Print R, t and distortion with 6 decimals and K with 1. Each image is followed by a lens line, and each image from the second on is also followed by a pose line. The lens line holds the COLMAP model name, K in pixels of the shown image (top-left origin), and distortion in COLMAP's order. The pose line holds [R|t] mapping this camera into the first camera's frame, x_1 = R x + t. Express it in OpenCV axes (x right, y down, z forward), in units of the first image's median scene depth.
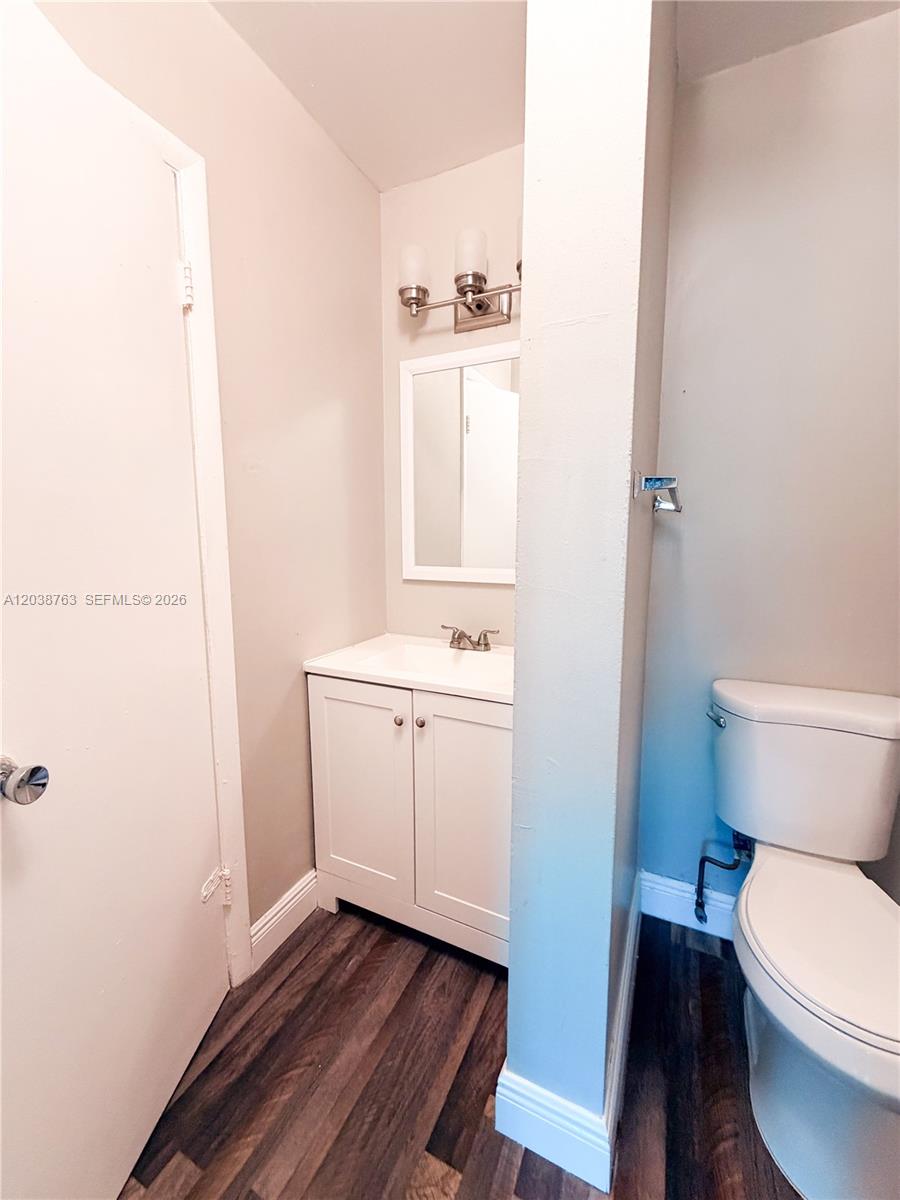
lens RADIAL K [[476.8, 0, 451.1], [0, 476.8, 597.6], [0, 0, 1]] dist [0.000143, 0.000364]
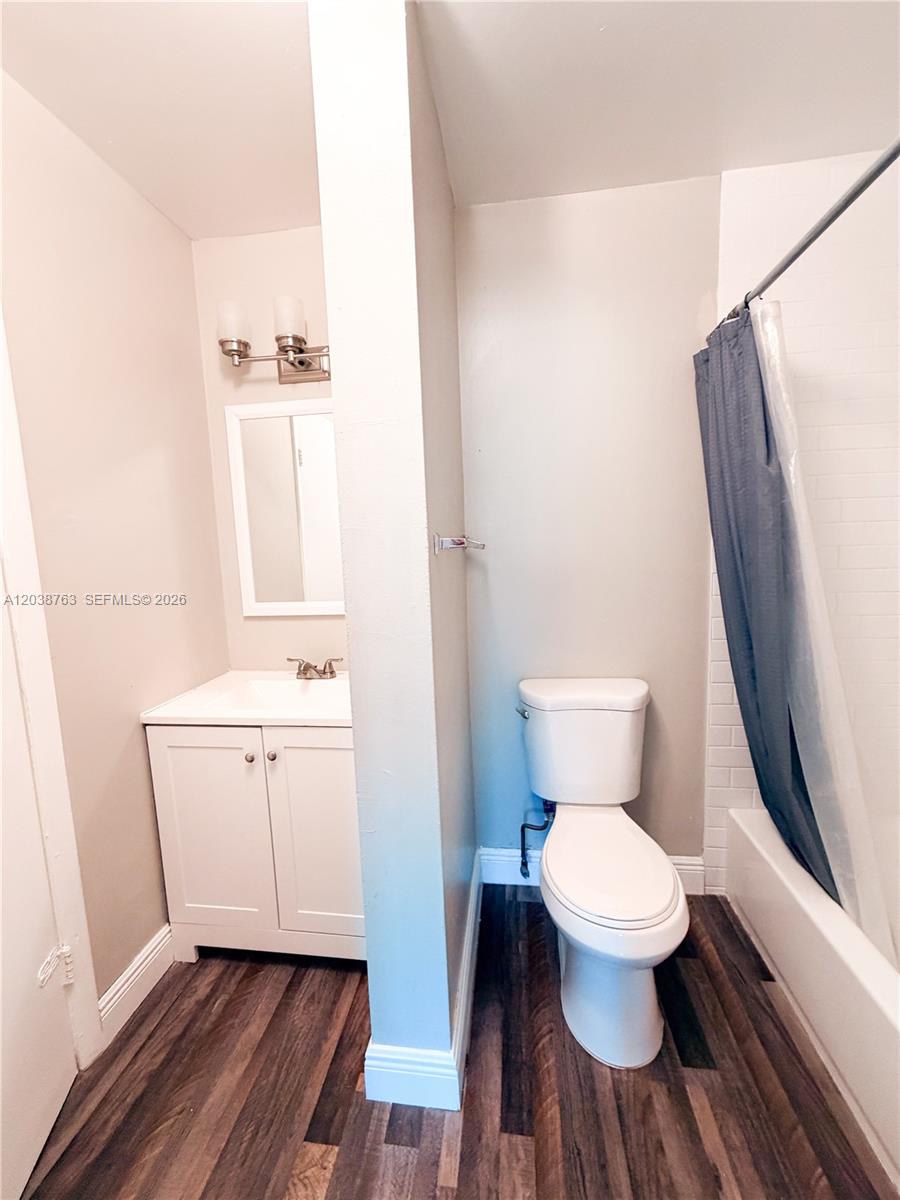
lens RADIAL K [[476.8, 0, 451.1], [0, 476.8, 597.6], [0, 0, 1]] dist [0.000143, 0.000364]
pose [[0.949959, -0.071352, 0.304115, 0.017146], [0.076215, 0.997083, -0.004132, -0.055698], [-0.302933, 0.027104, 0.952626, -0.144956]]
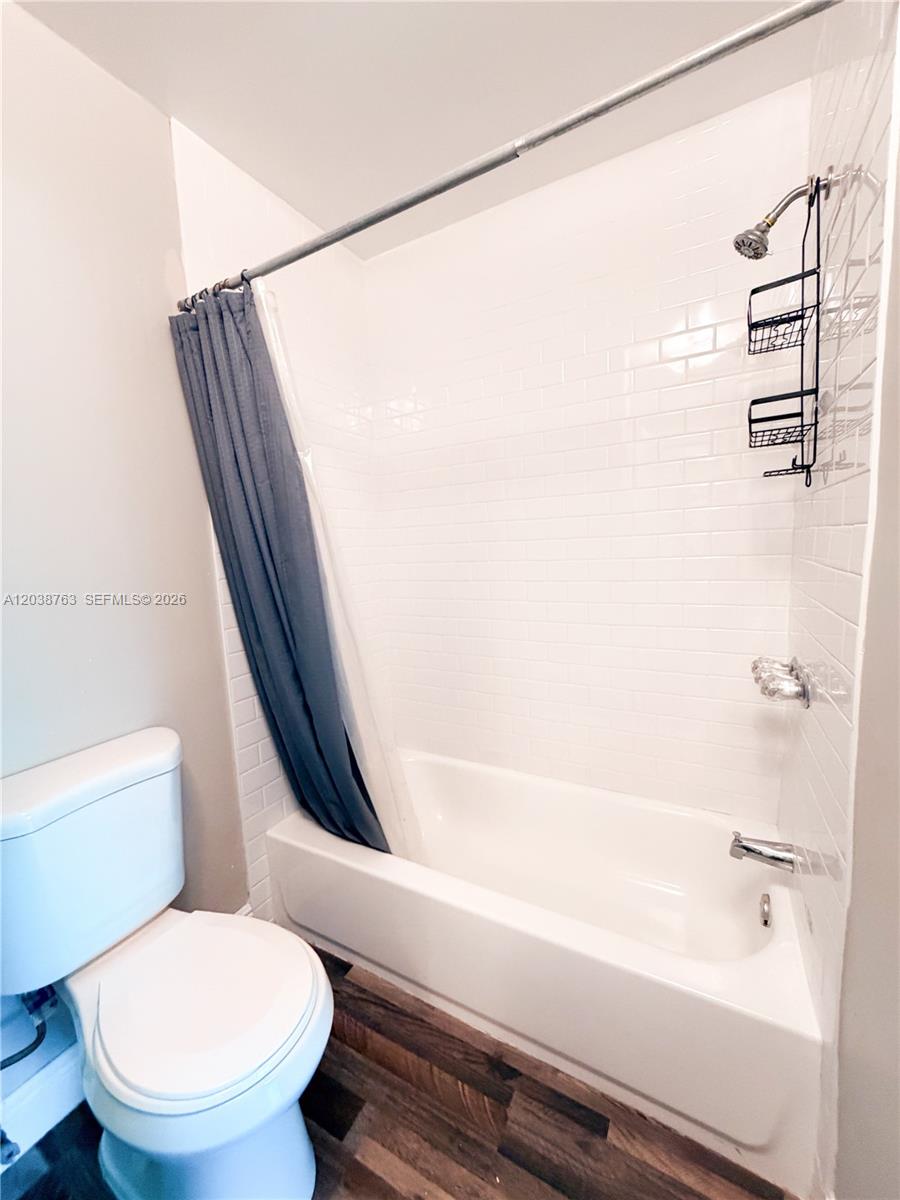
lens RADIAL K [[480.2, 0, 449.4], [0, 480.2, 595.9], [0, 0, 1]] dist [-0.000819, -0.000129]
pose [[0.053360, -0.115667, 0.991854, -0.015178], [0.167345, 0.980258, 0.105312, -0.062359], [-0.984453, 0.160362, 0.071663, 0.232569]]
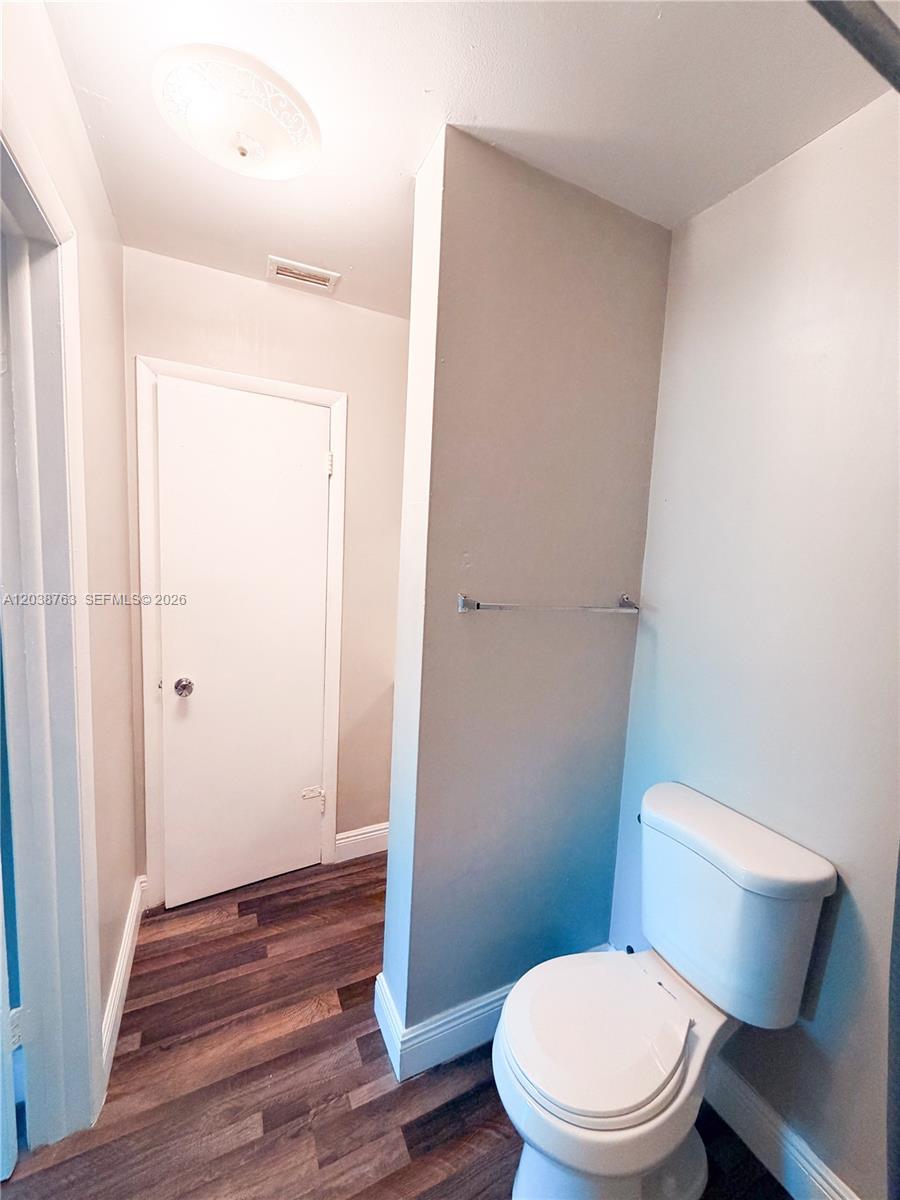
lens RADIAL K [[476.8, 0, 451.1], [0, 476.8, 597.6], [0, 0, 1]] dist [0.000143, 0.000364]
pose [[0.784843, 0.103290, -0.611026, 0.803971], [-0.127932, 0.991777, 0.003329, -0.165096], [0.606346, 0.075557, 0.791604, -0.113465]]
